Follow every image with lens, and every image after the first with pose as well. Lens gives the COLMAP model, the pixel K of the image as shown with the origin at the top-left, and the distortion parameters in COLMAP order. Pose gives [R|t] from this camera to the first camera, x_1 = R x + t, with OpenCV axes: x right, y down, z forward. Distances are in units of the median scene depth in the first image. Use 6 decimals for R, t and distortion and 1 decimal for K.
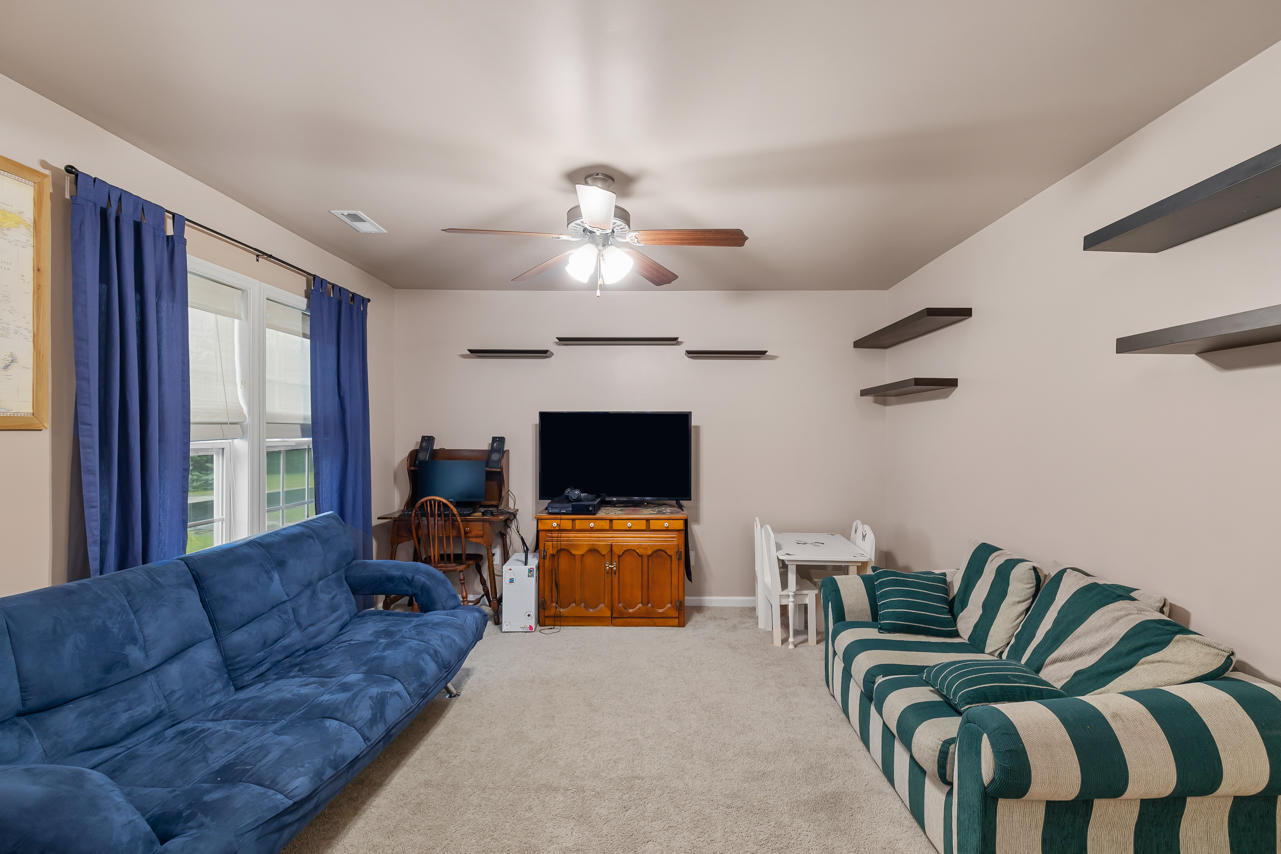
lens RADIAL K [[571.5, 0, 645.1], [0, 571.5, 435.3], [0, 0, 1]] dist [0.010873, -0.003694]
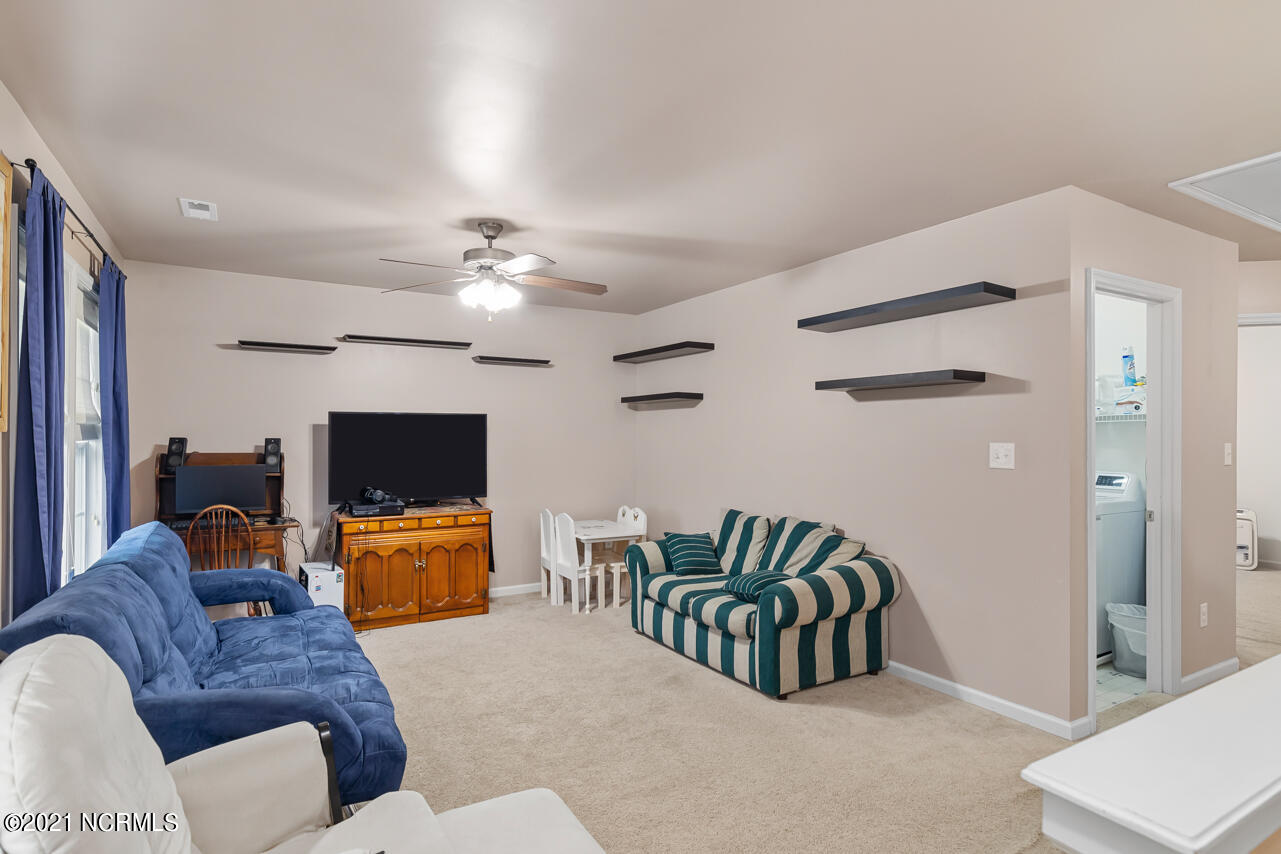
lens RADIAL K [[678.8, 0, 640.3], [0, 678.8, 428.8], [0, 0, 1]] dist [0.002483, -0.001480]
pose [[0.854178, 0.002094, 0.519977, -0.400085], [0.003051, 0.999955, -0.009038, -0.001618], [-0.519972, 0.009306, 0.854132, -0.281207]]
